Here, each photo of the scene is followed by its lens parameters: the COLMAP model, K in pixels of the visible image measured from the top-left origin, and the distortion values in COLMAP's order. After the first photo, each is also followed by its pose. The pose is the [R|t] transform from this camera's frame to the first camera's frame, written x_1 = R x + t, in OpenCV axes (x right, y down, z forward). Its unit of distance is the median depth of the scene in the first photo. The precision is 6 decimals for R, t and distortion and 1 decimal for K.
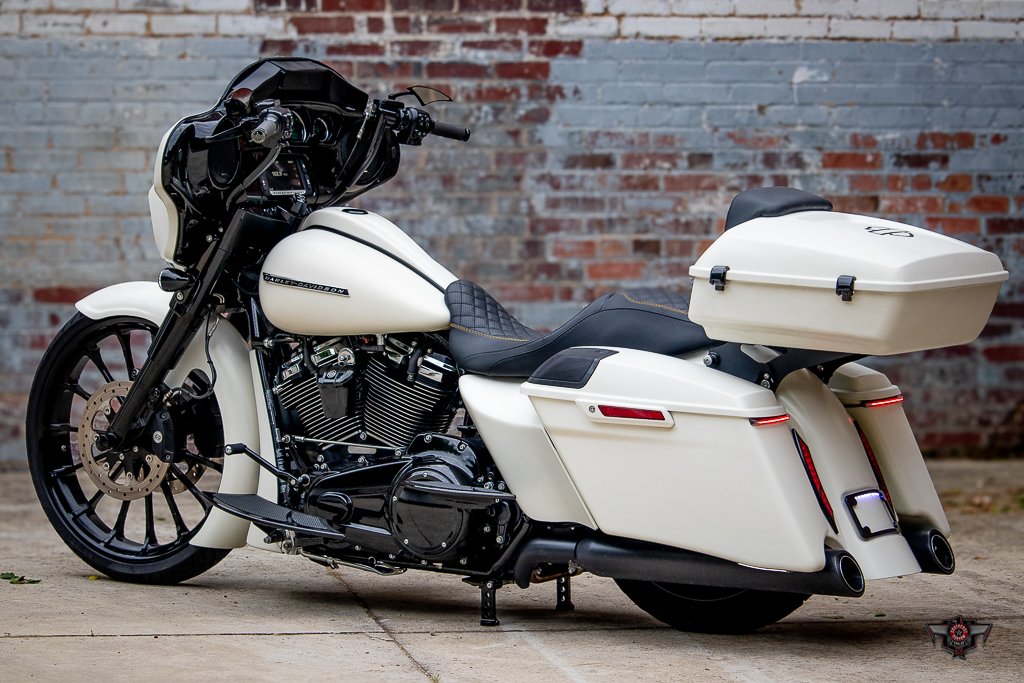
lens RADIAL K [[3936.4, 0, 512.0], [0, 3936.4, 341.5], [0, 0, 1]] dist [-0.077840, -2.112809]
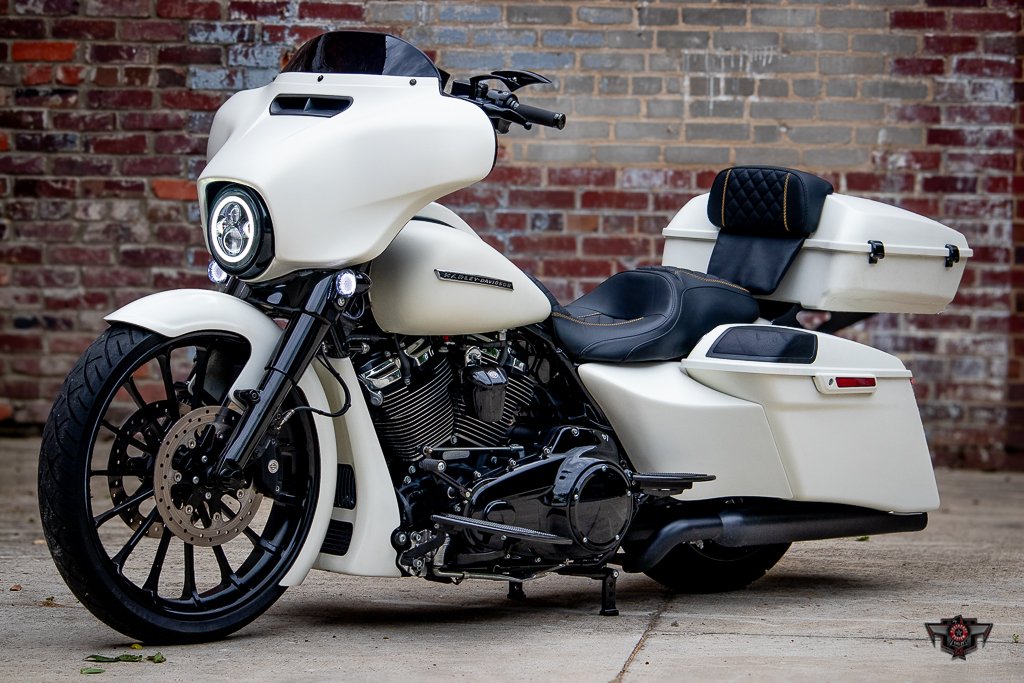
lens RADIAL K [[4286.1, 0, 512.0], [0, 4286.1, 341.5], [0, 0, 1]] dist [-0.069130, -0.685283]
pose [[0.259212, -0.061724, 0.963846, -0.755936], [0.037419, 0.997848, 0.053838, -0.039931], [-0.965095, 0.022111, 0.260964, 0.538367]]
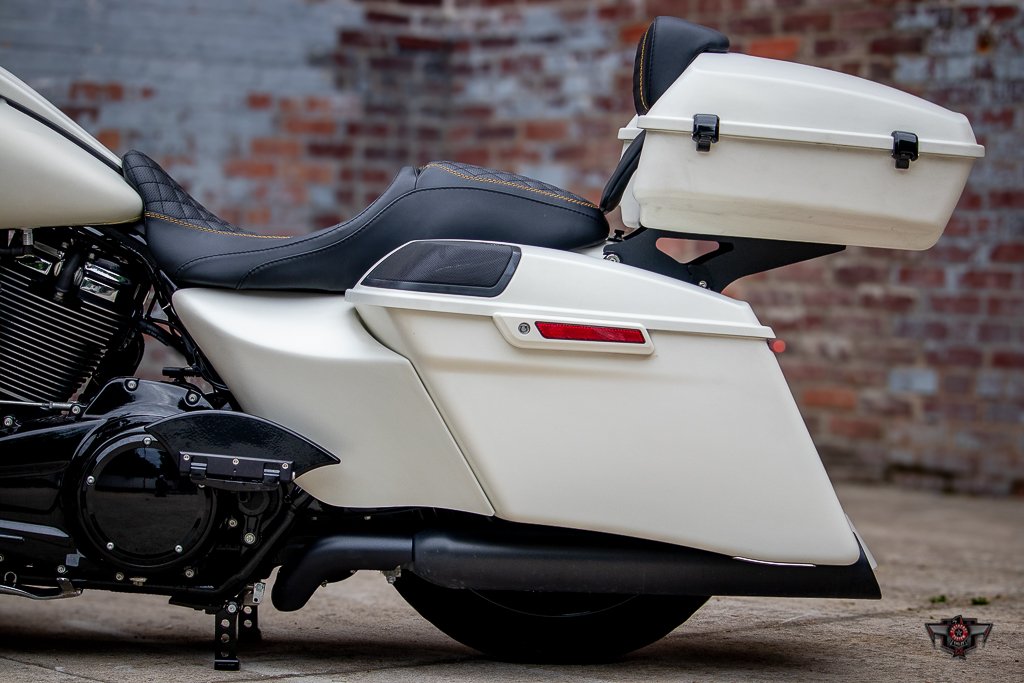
lens RADIAL K [[2886.9, 0, 512.0], [0, 2886.9, 341.5], [0, 0, 1]] dist [-0.310859, -0.753304]
pose [[0.841317, 0.005122, 0.540518, -0.163101], [0.007344, 0.999754, -0.020905, 0.020098], [-0.540493, 0.021557, 0.841072, 0.413703]]
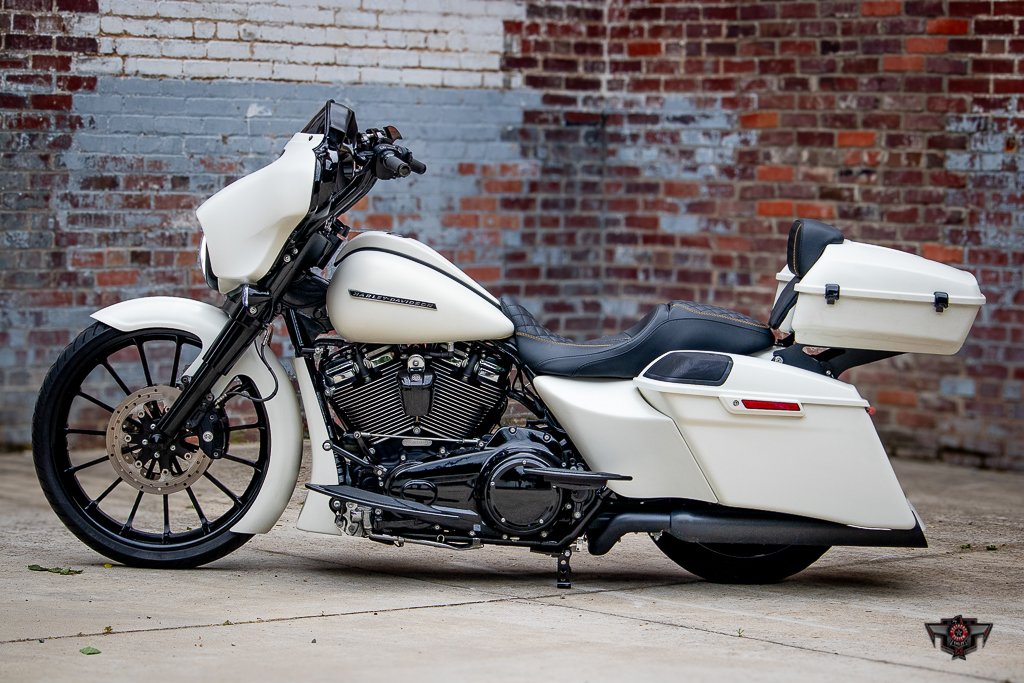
lens RADIAL K [[3393.1, 0, 512.0], [0, 3393.1, 341.5], [0, 0, 1]] dist [-0.252519, -0.540714]
pose [[0.842426, -0.014348, 0.538622, -0.409369], [0.009965, 0.999889, 0.011049, -0.009488], [-0.538720, -0.003940, 0.842475, 0.111634]]
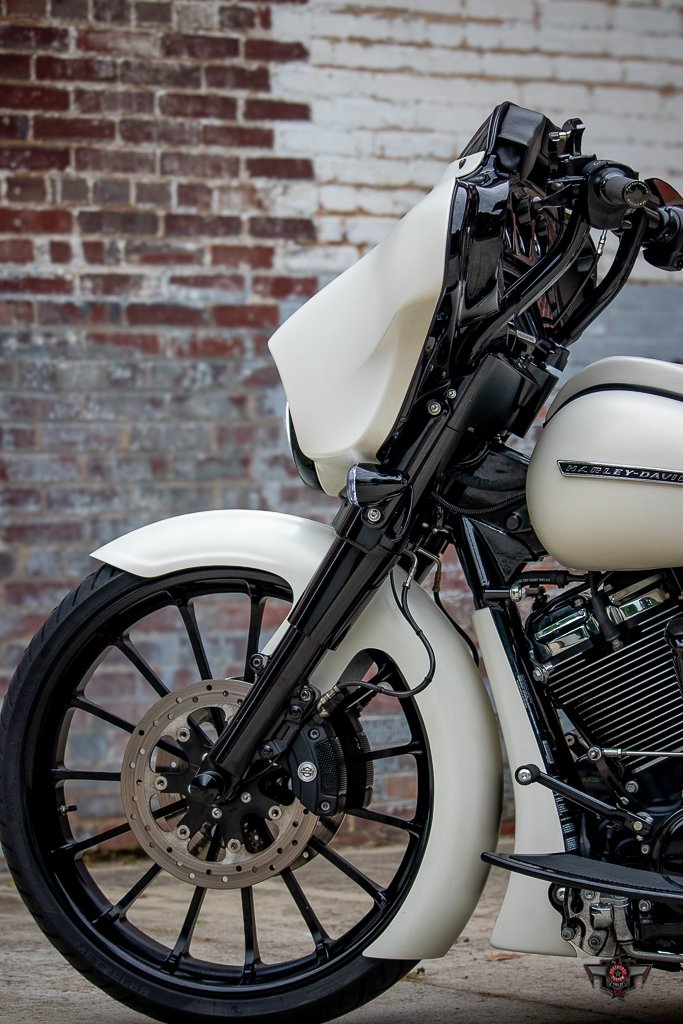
lens RADIAL K [[3245.3, 0, 341.5], [0, 3245.3, 512.0], [0, 0, 1]] dist [-0.261485, -0.485600]
pose [[0.942543, -0.022398, 0.333335, -0.184534], [0.053990, 0.994847, -0.085815, 0.021031], [-0.329695, 0.098881, 0.938895, 0.425728]]
